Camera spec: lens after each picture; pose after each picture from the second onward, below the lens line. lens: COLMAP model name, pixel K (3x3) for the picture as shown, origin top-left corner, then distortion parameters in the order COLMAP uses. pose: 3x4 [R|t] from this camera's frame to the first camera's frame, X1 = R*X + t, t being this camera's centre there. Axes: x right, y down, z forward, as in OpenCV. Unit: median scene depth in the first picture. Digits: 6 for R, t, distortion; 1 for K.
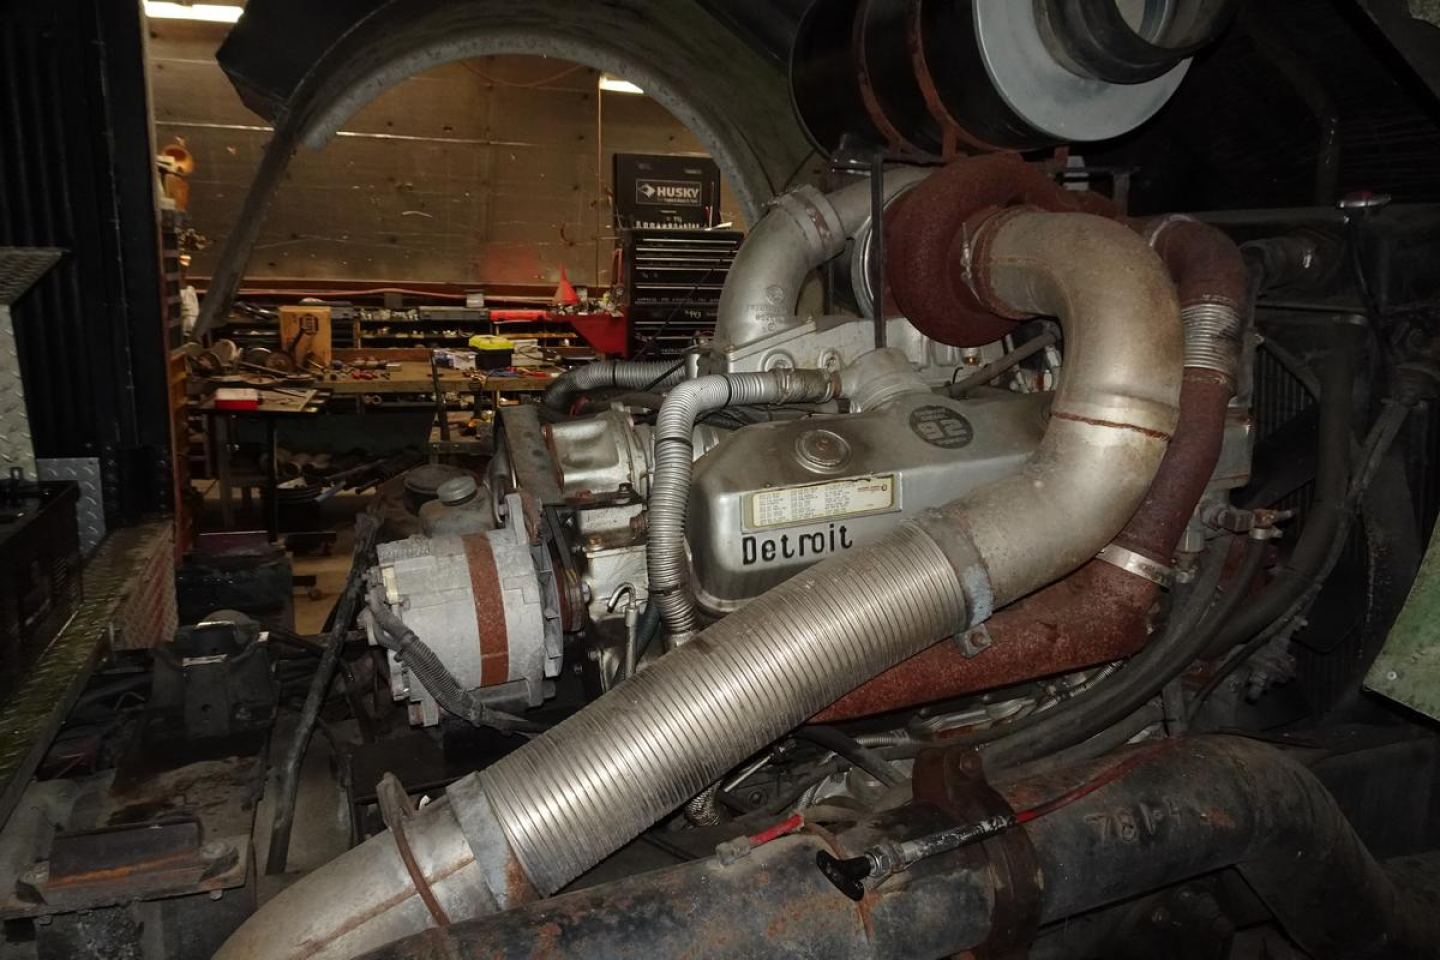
lens RADIAL K [[1051.3, 0, 714.9], [0, 1051.3, 485.1], [0, 0, 1]] dist [0.004692, 0.008253]
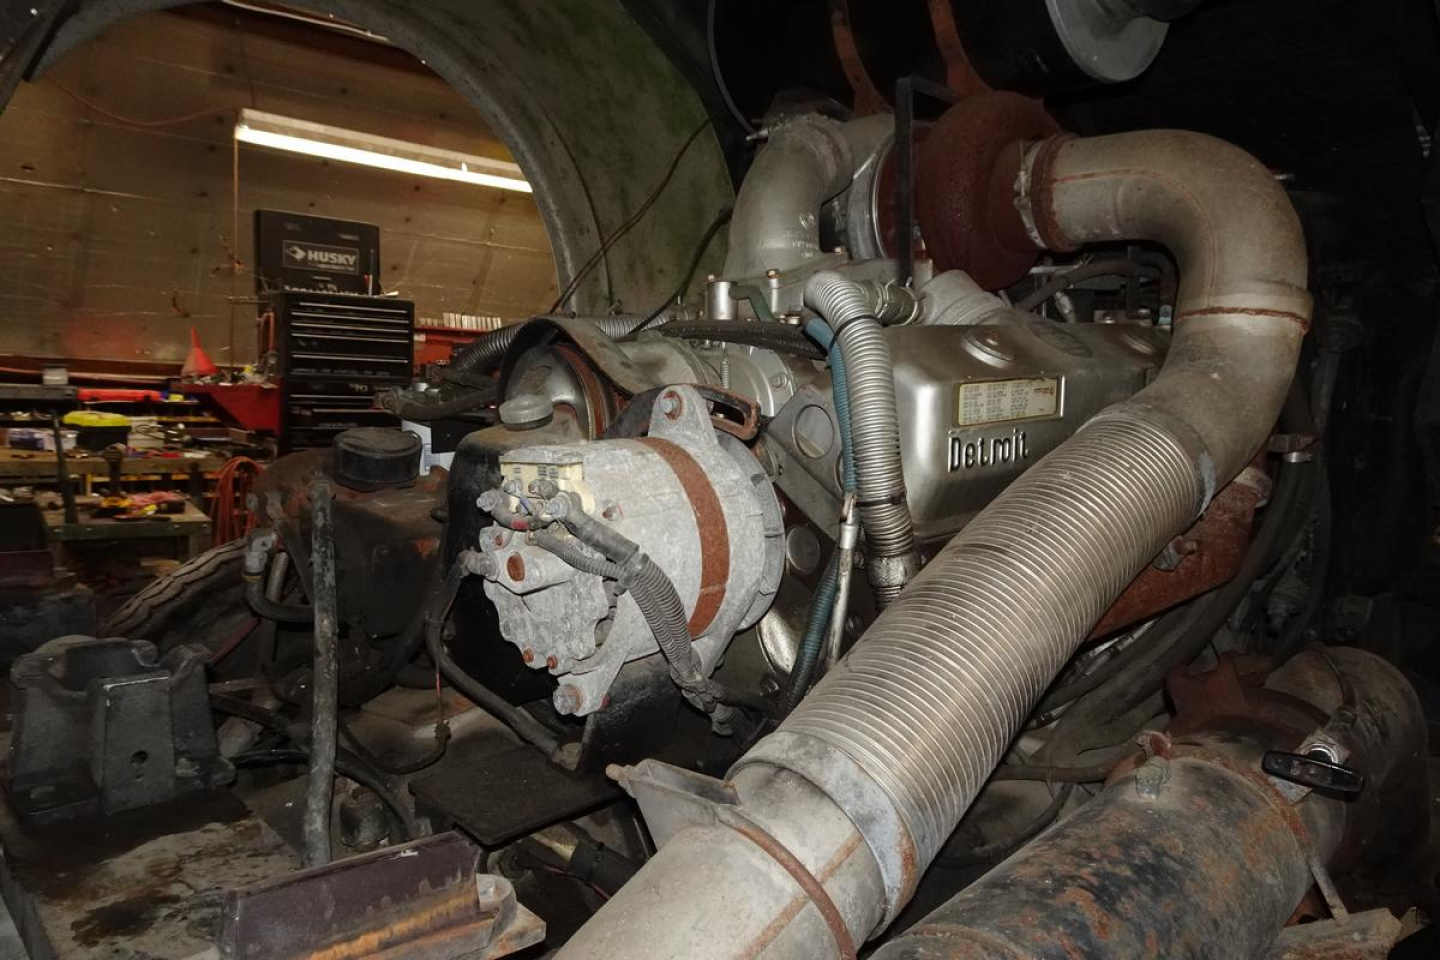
lens RADIAL K [[1051.3, 0, 721.9], [0, 1051.3, 475.9], [0, 0, 1]] dist [0.004692, 0.008253]
pose [[0.918229, -0.020565, 0.395515, -0.093564], [0.068642, 0.991801, -0.107789, 0.031452], [-0.390055, 0.126124, 0.912113, 0.064814]]
